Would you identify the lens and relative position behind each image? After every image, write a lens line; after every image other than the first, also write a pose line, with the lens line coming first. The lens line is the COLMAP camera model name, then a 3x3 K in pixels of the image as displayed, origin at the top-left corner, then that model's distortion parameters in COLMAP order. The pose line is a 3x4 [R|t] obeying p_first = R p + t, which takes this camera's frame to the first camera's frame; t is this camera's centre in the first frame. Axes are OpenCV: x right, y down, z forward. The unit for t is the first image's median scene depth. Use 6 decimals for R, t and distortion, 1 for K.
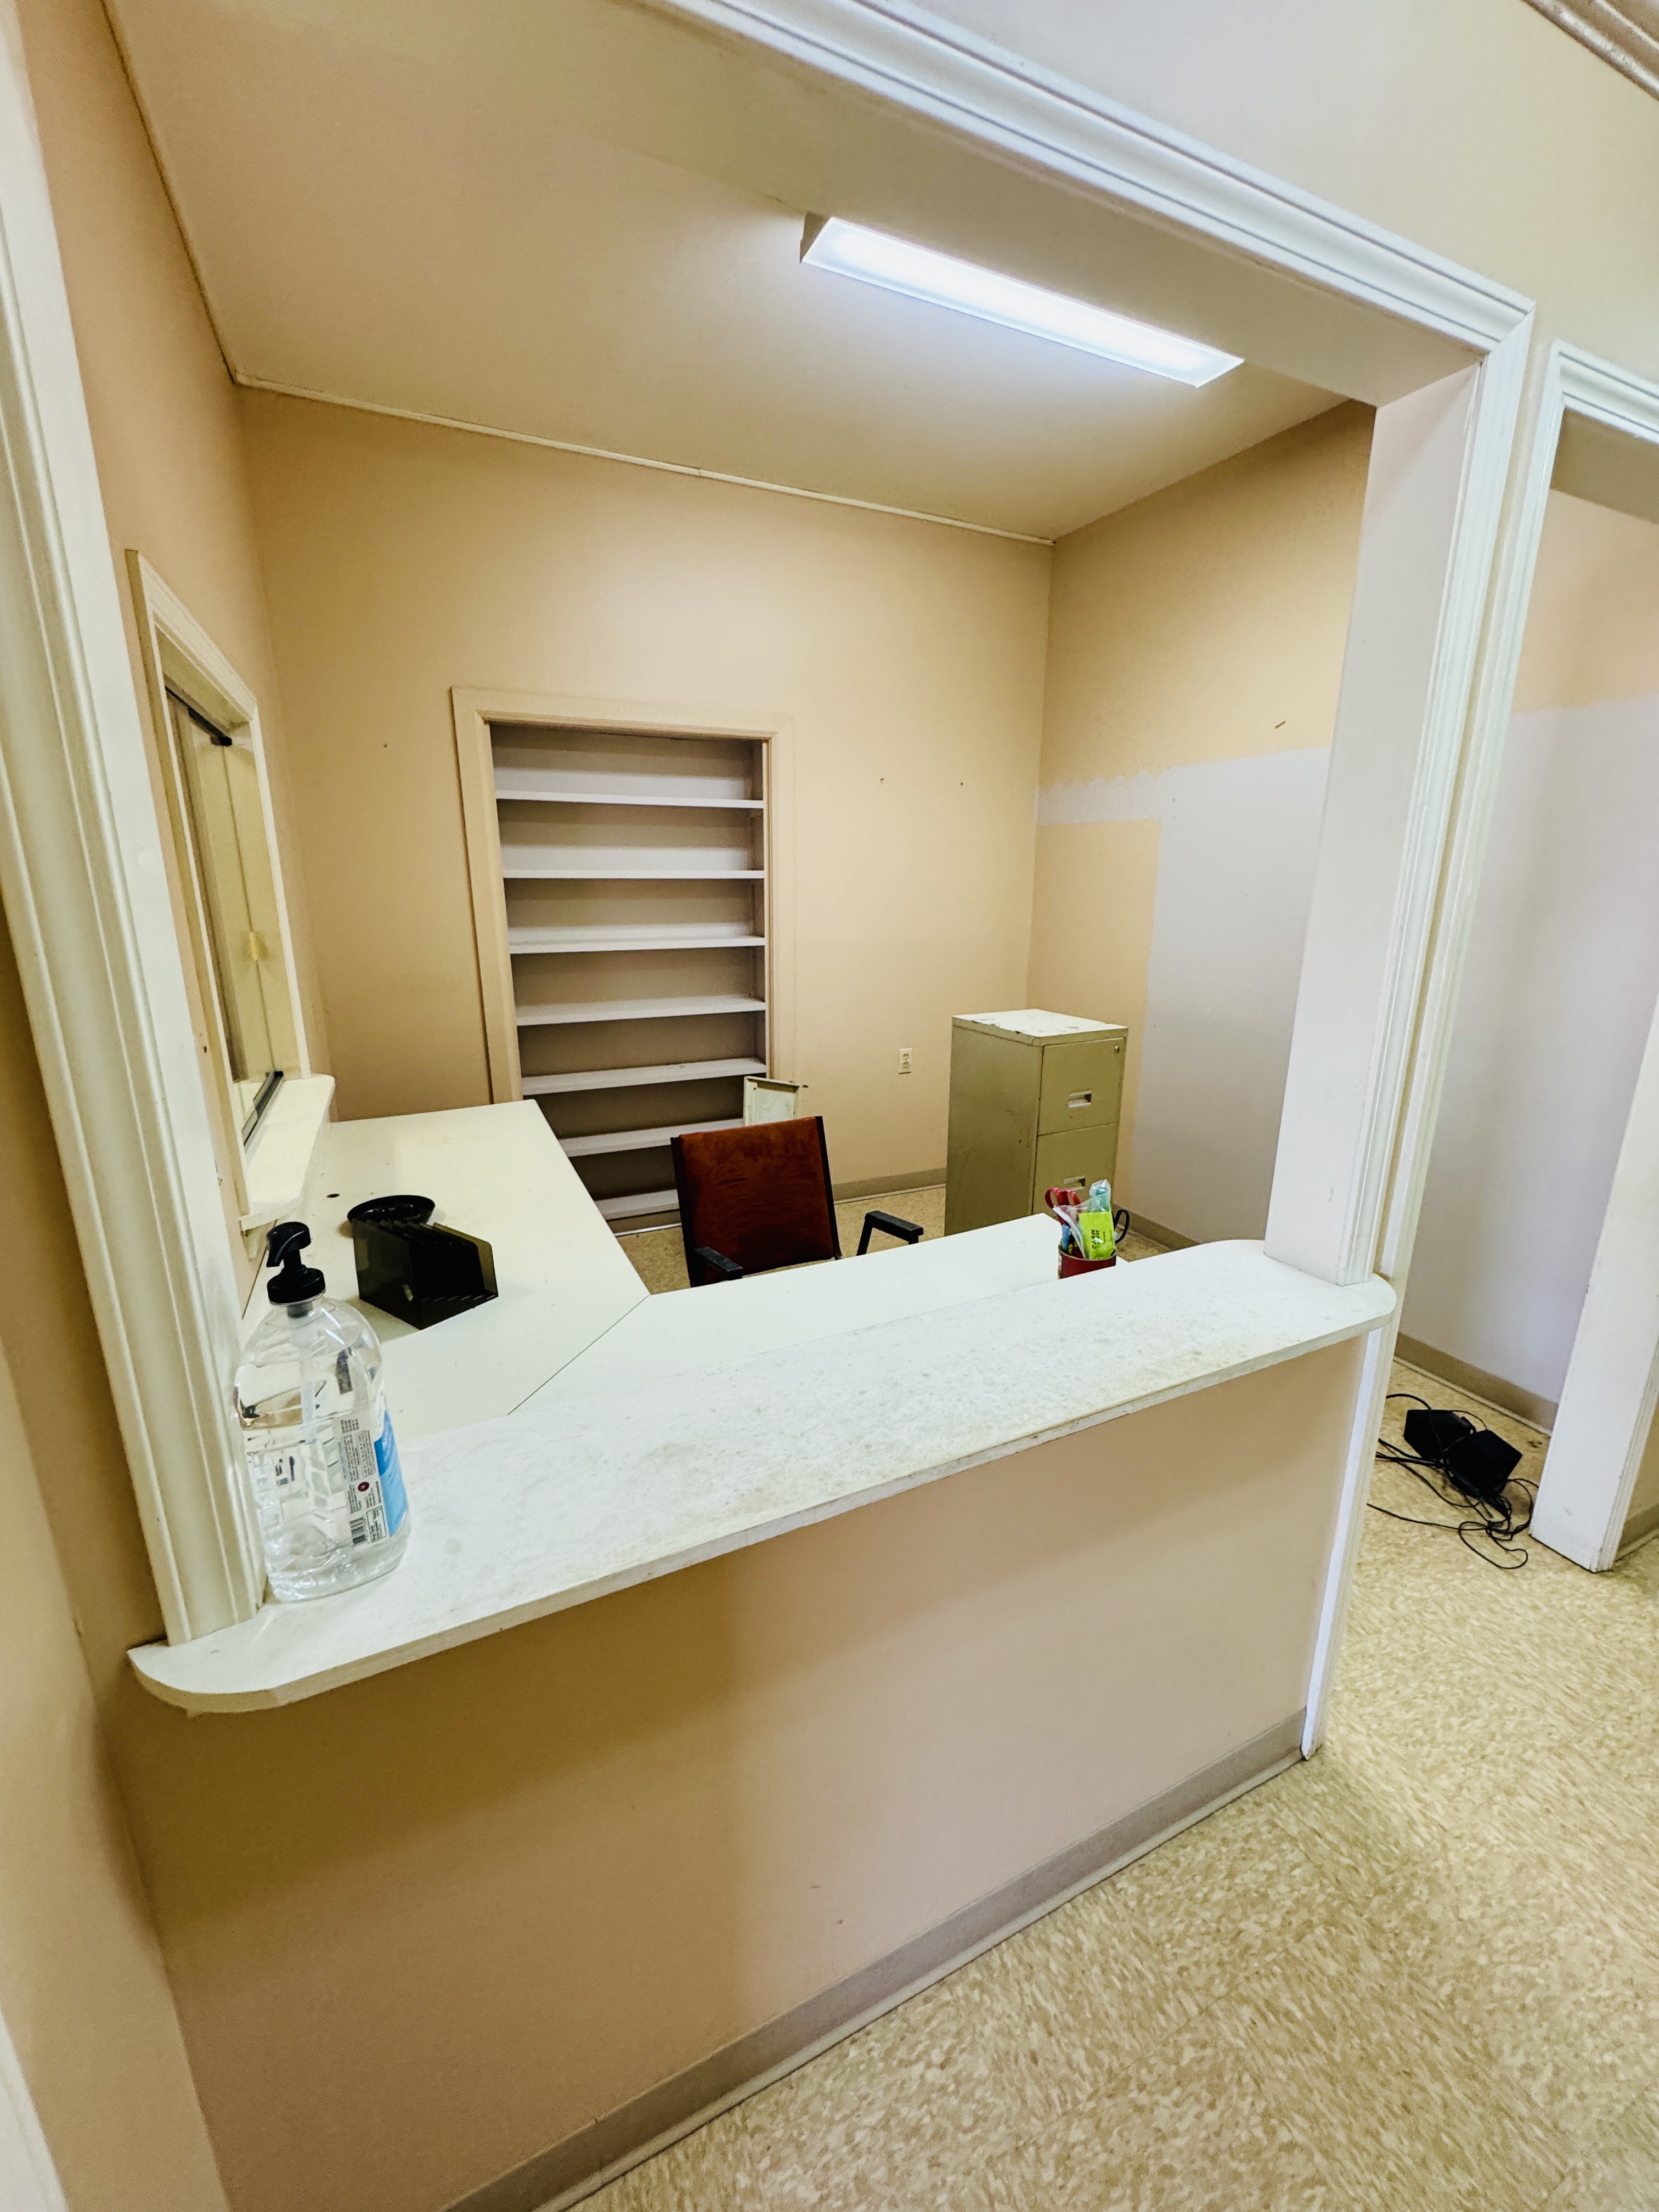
lens RADIAL K [[882.9, 0, 829.5], [0, 882.9, 1106.0], [0, 0, 1]] dist [-0.003992, 0.000594]
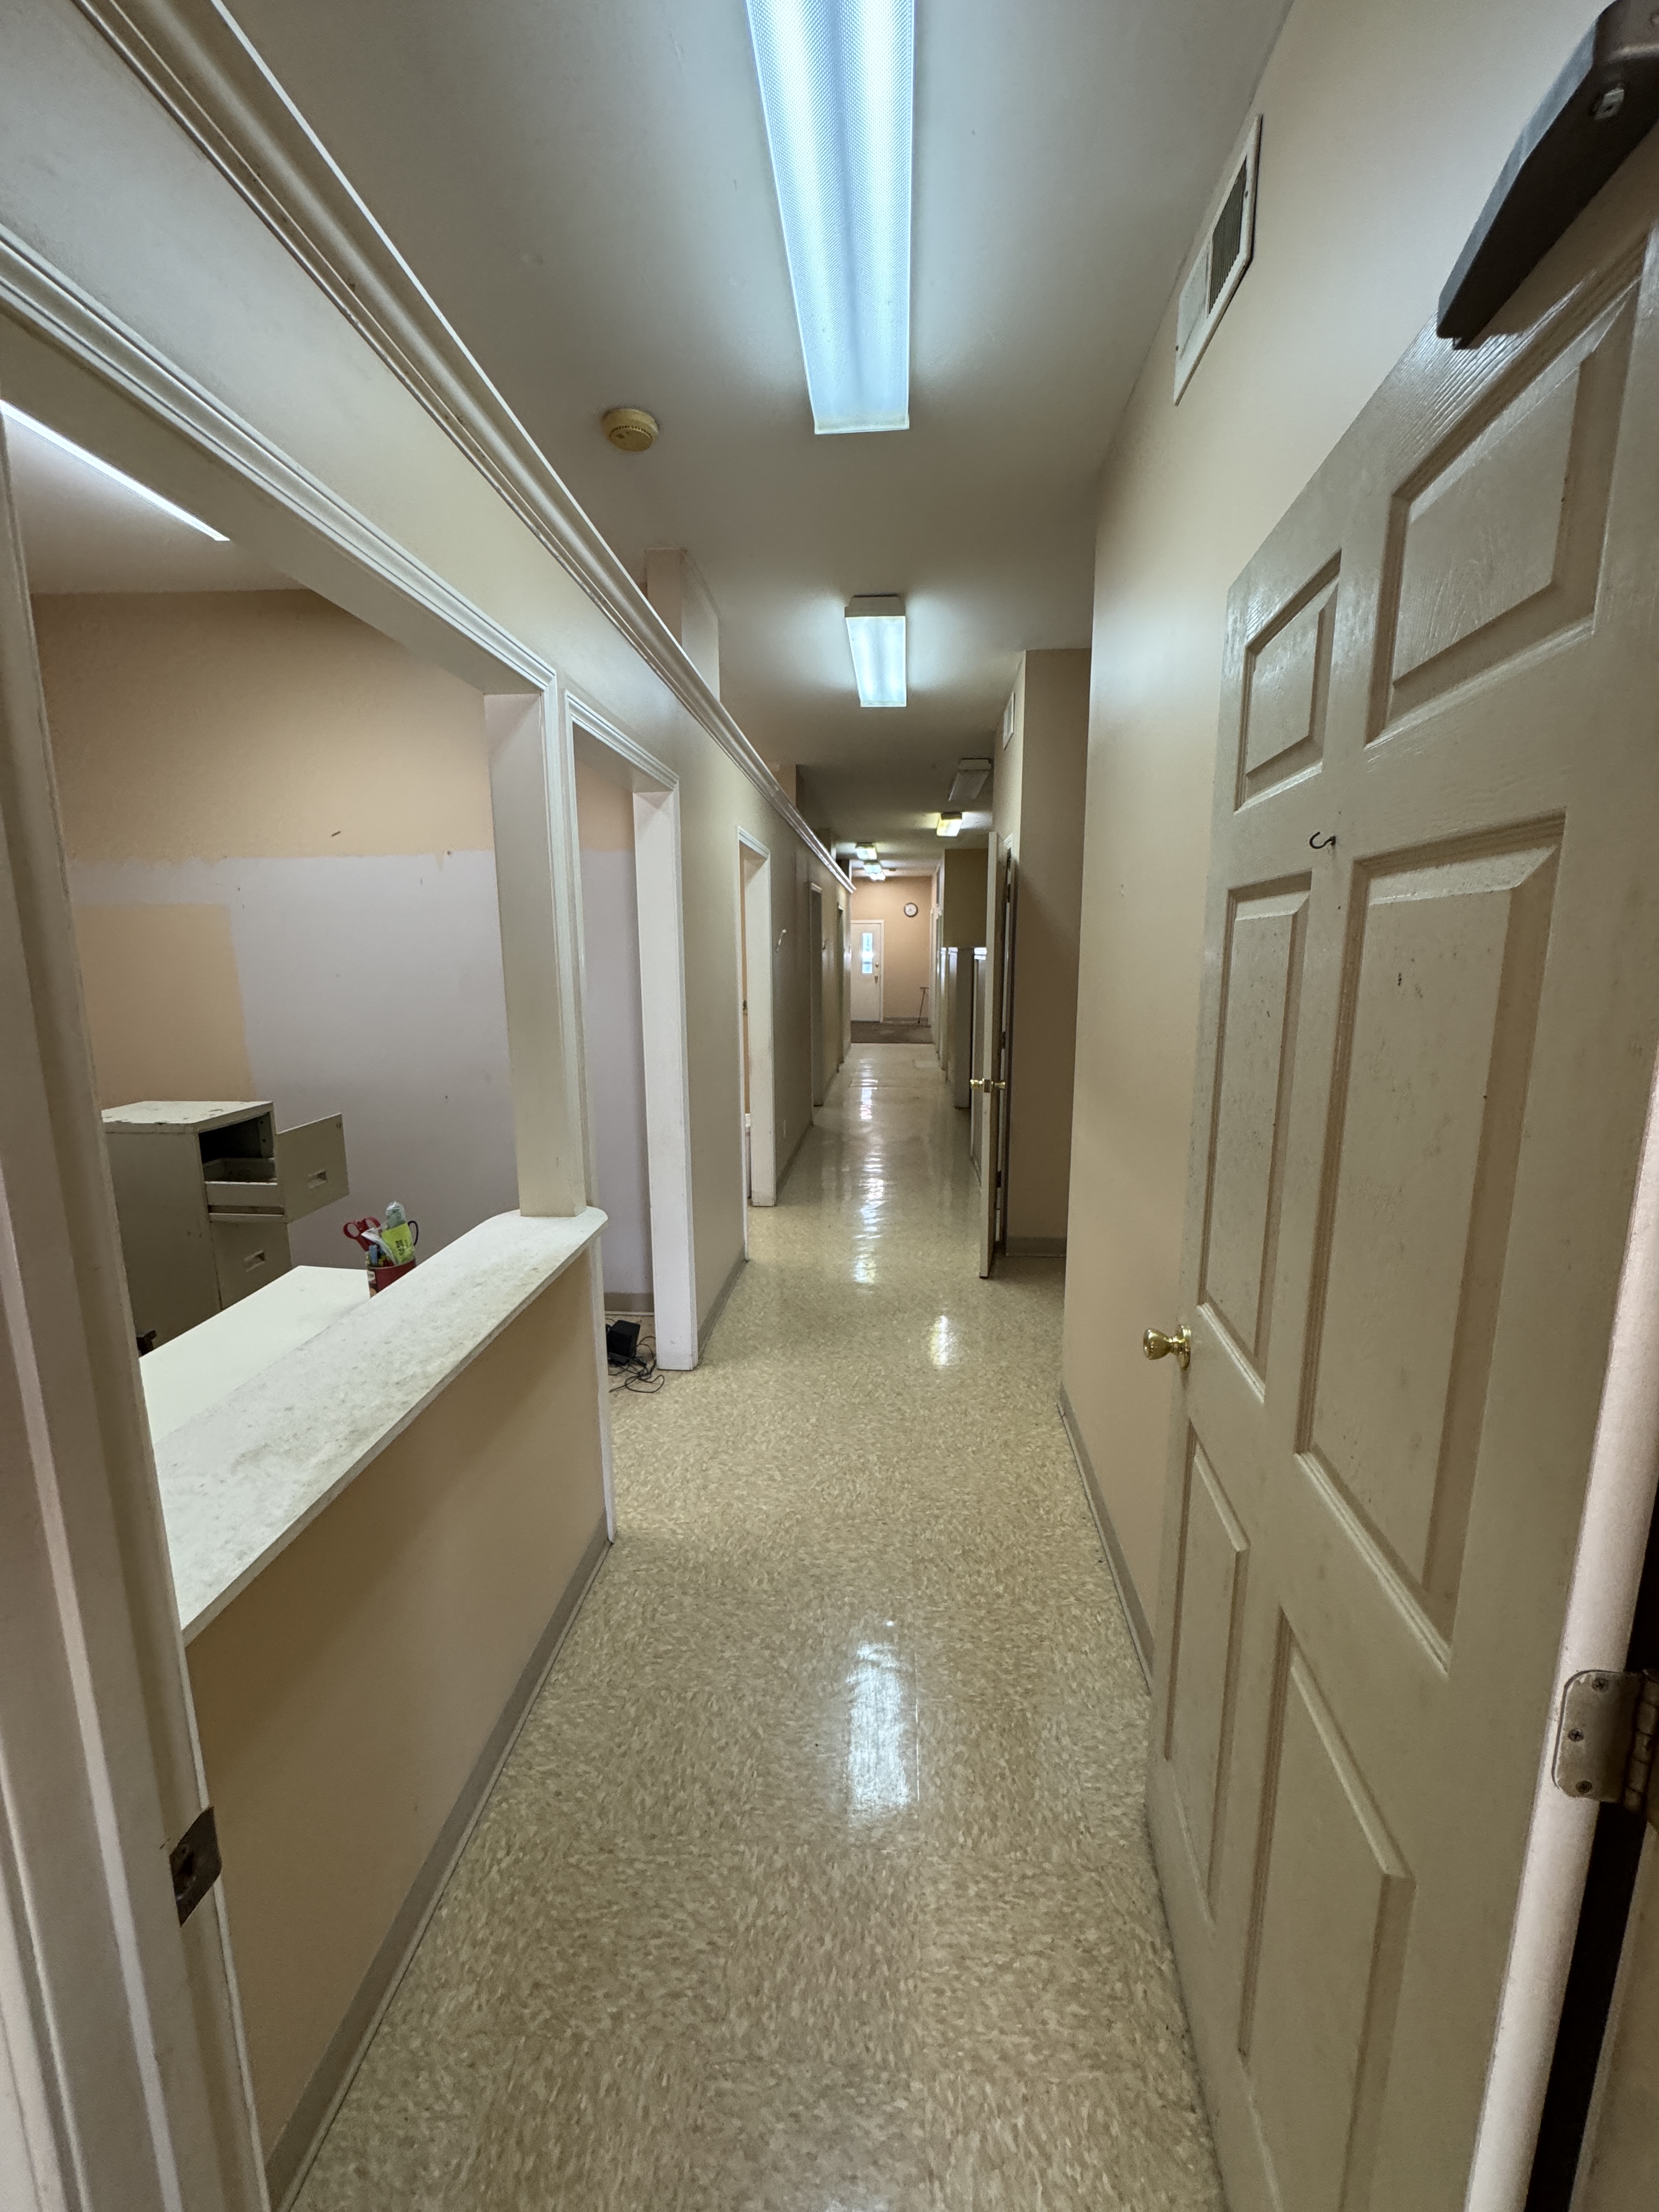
lens RADIAL K [[882.9, 0, 829.5], [0, 882.9, 1106.0], [0, 0, 1]] dist [-0.003992, 0.000594]
pose [[0.498605, -0.157189, 0.852458, -0.461948], [0.224927, 0.973198, 0.047892, 0.031273], [-0.837138, 0.167862, 0.520597, -0.226572]]
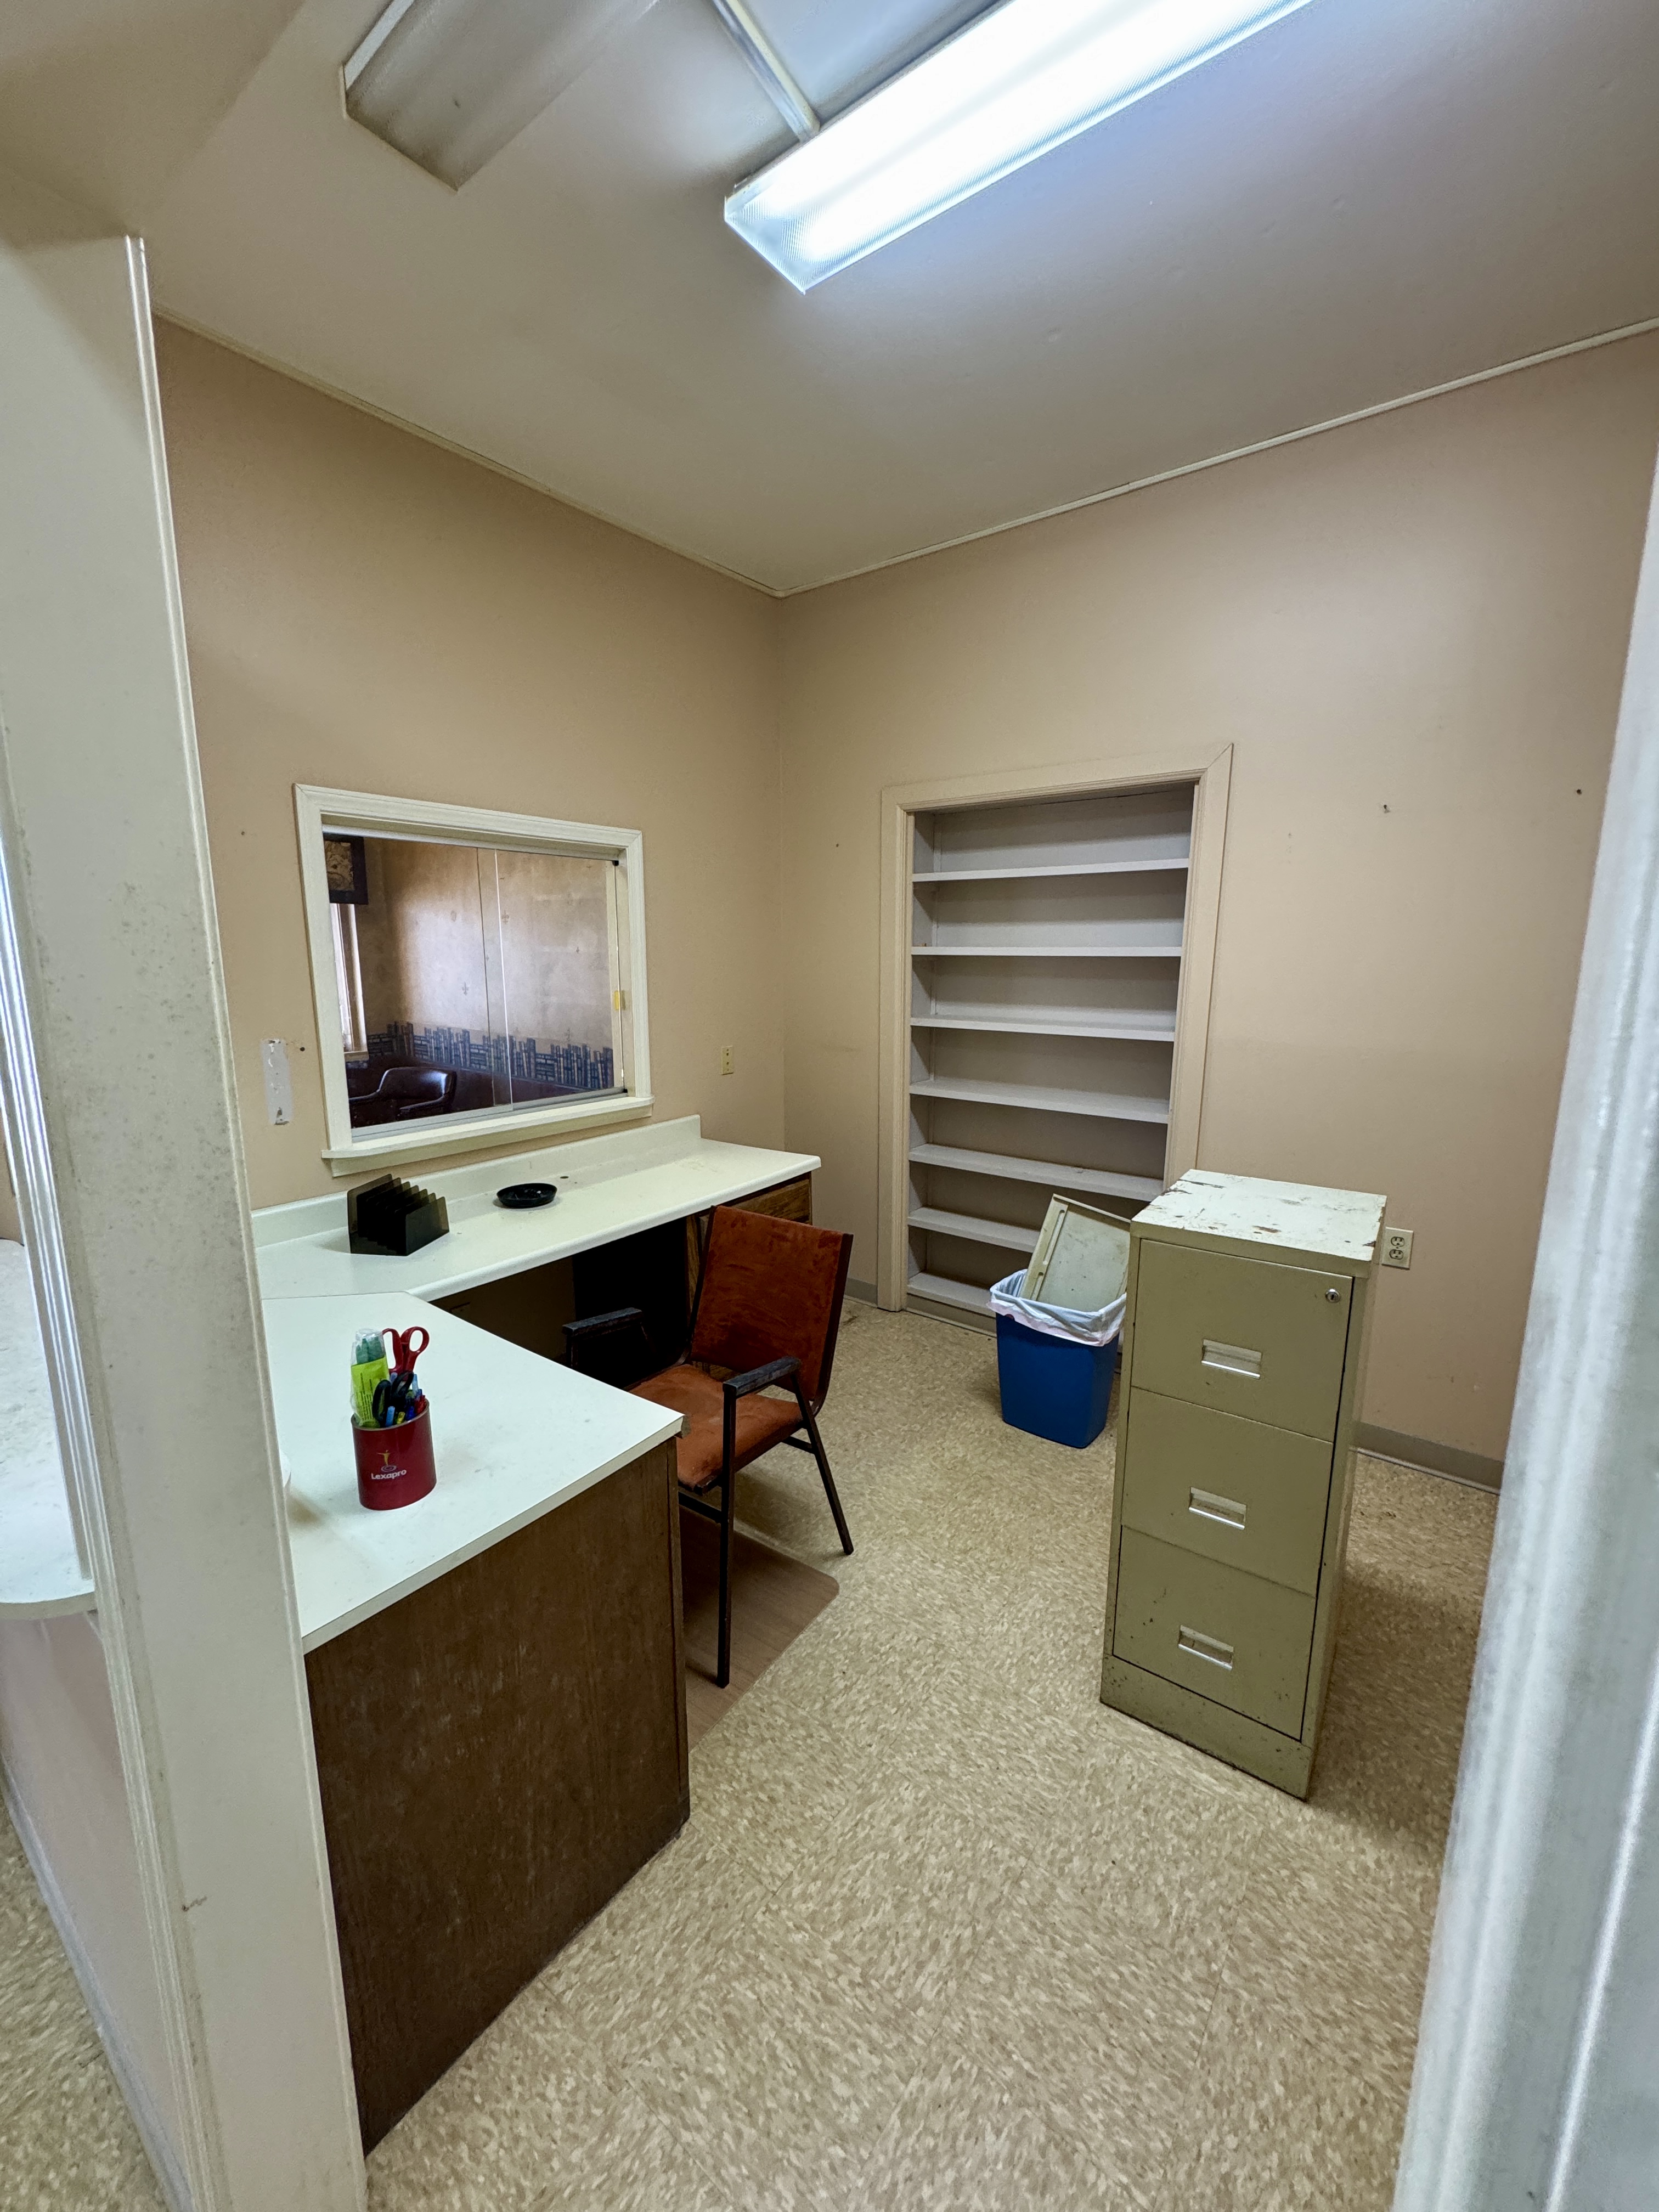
lens RADIAL K [[882.9, 0, 829.5], [0, 882.9, 1106.0], [0, 0, 1]] dist [-0.003992, 0.000594]
pose [[0.455327, 0.148604, -0.877835, 1.206471], [-0.222877, 0.973604, 0.049212, -0.247929], [0.861976, 0.173241, 0.476429, 0.973816]]
